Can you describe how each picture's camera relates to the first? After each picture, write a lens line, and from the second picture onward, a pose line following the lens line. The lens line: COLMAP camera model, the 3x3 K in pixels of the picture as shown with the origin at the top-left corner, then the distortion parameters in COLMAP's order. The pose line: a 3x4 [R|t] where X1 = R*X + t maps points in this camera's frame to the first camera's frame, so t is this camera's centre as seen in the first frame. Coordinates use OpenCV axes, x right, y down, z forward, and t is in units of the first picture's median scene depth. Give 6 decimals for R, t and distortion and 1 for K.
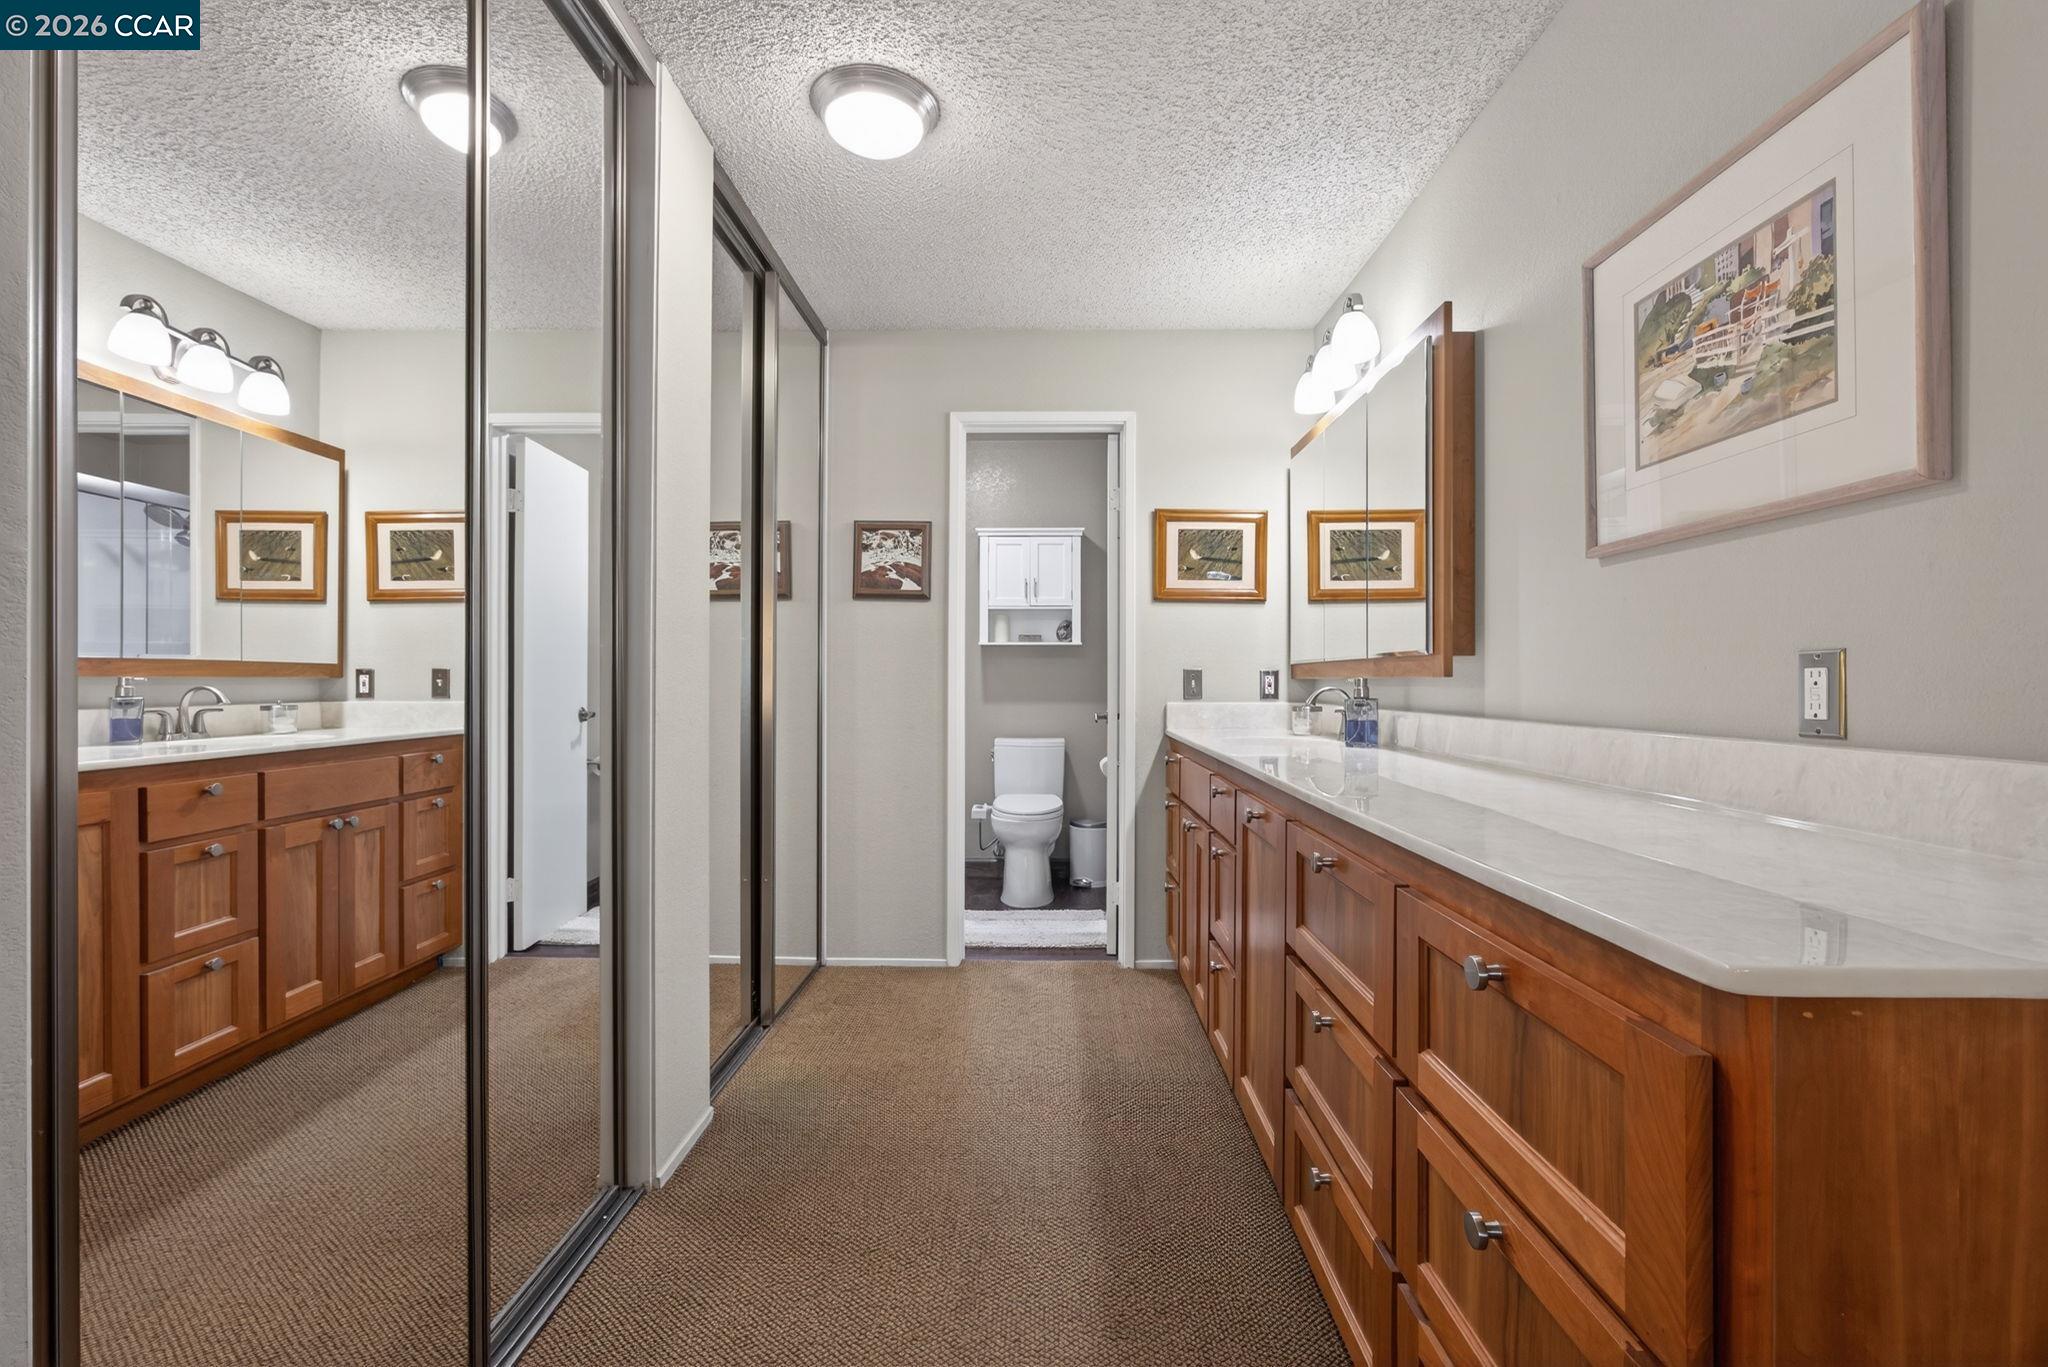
lens RADIAL K [[899.7, 0, 1032.6], [0, 899.7, 684.3], [0, 0, 1]] dist [-0.017728, 0.006512]
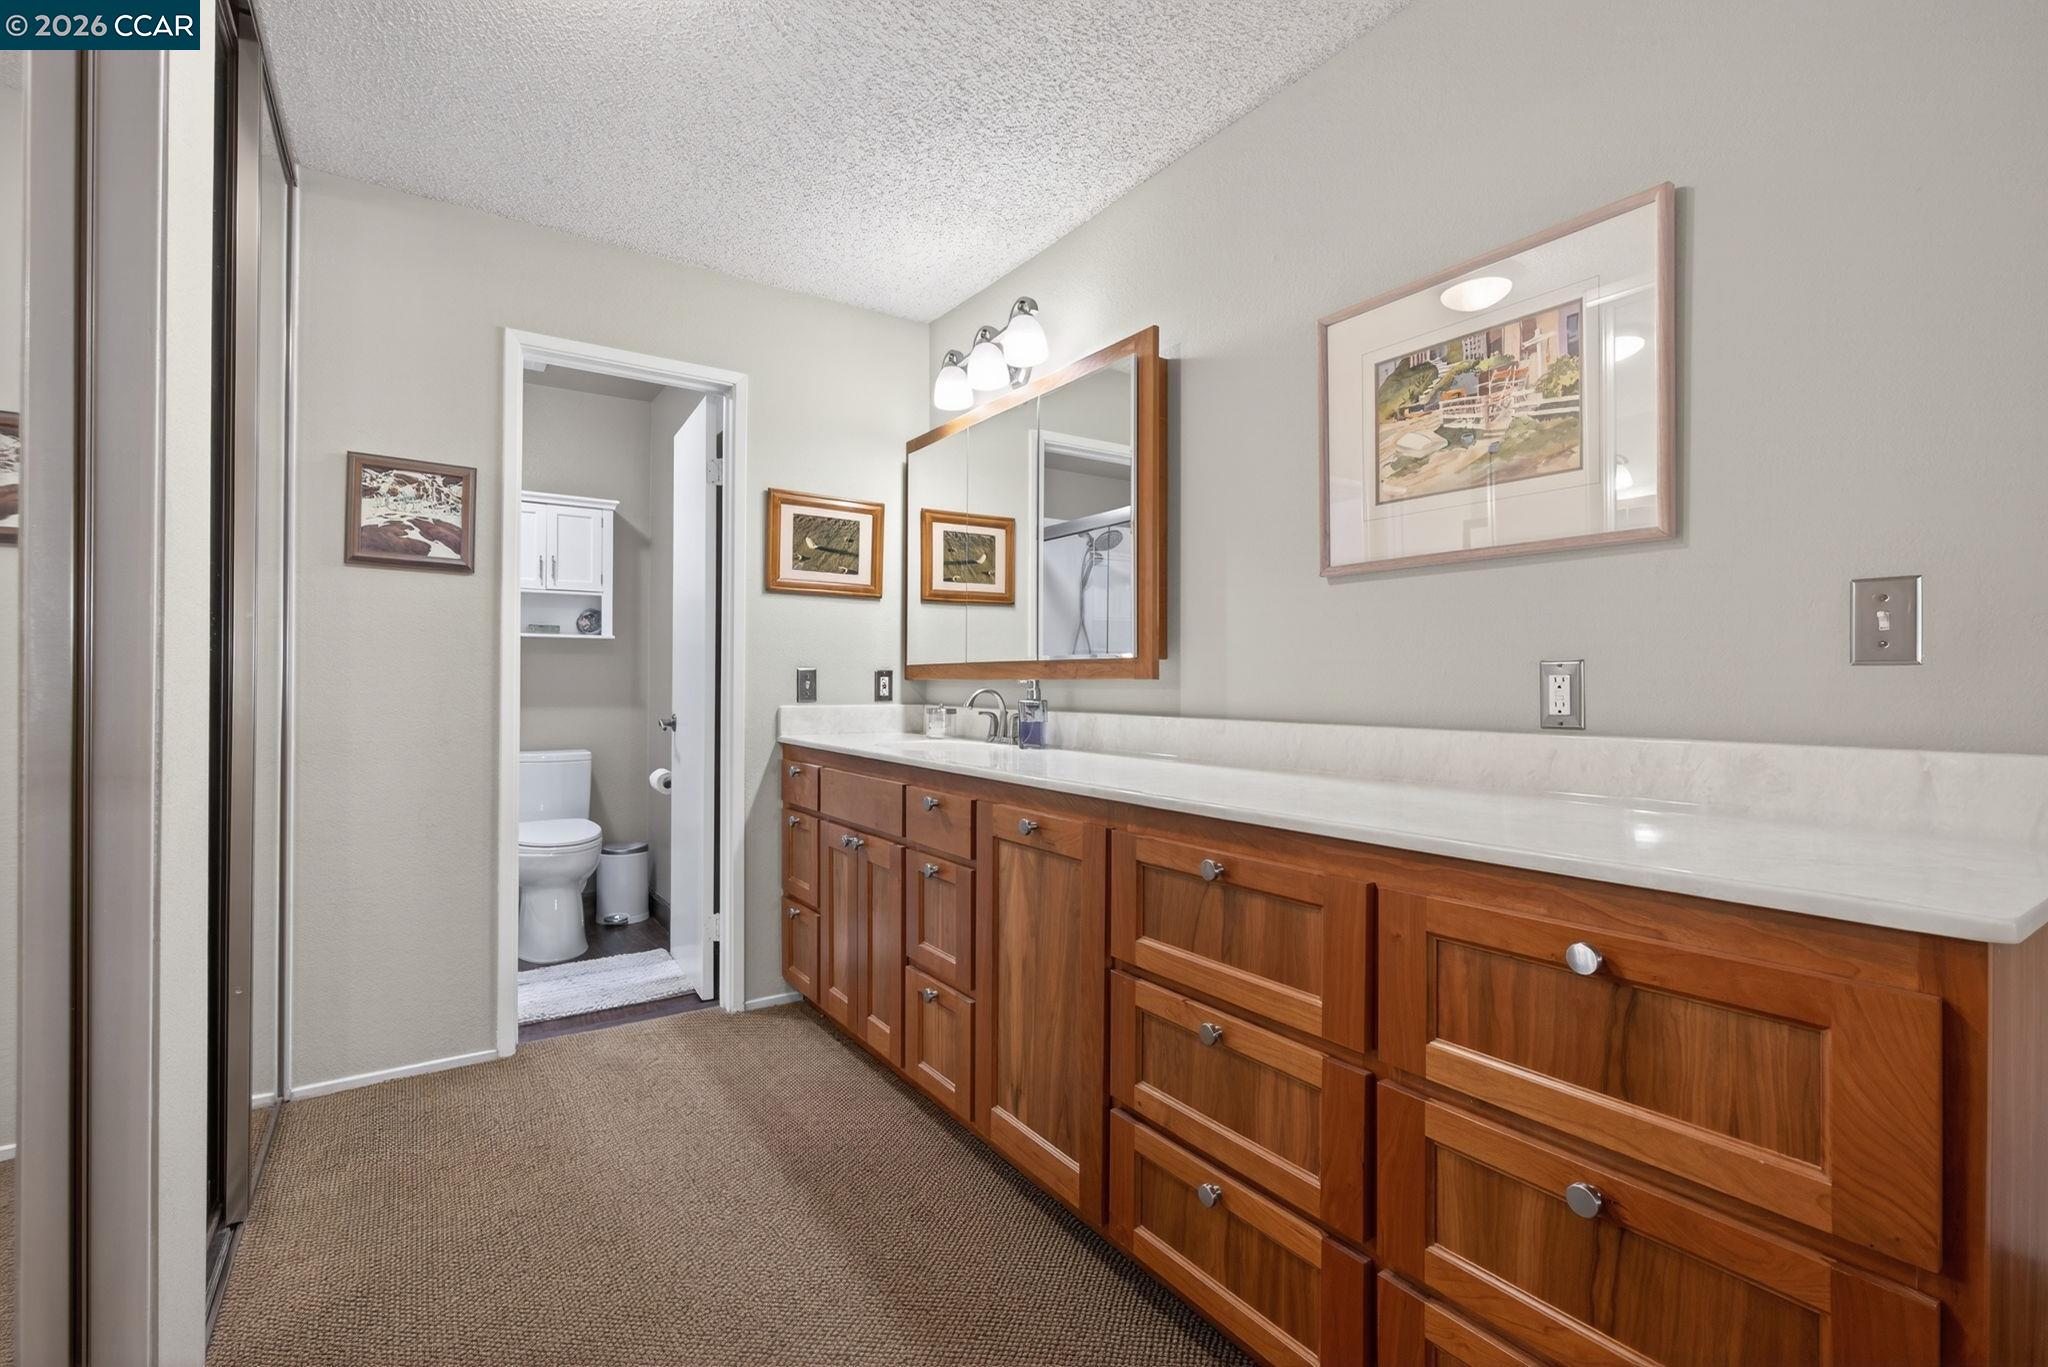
lens RADIAL K [[899.7, 0, 1010.6], [0, 899.7, 681.4], [0, 0, 1]] dist [-0.017728, 0.006512]
pose [[0.818981, 0.001516, 0.573819, -0.177754], [-0.000103, 0.999997, -0.002494, -0.001825], [-0.573821, 0.001984, 0.818978, 0.138246]]
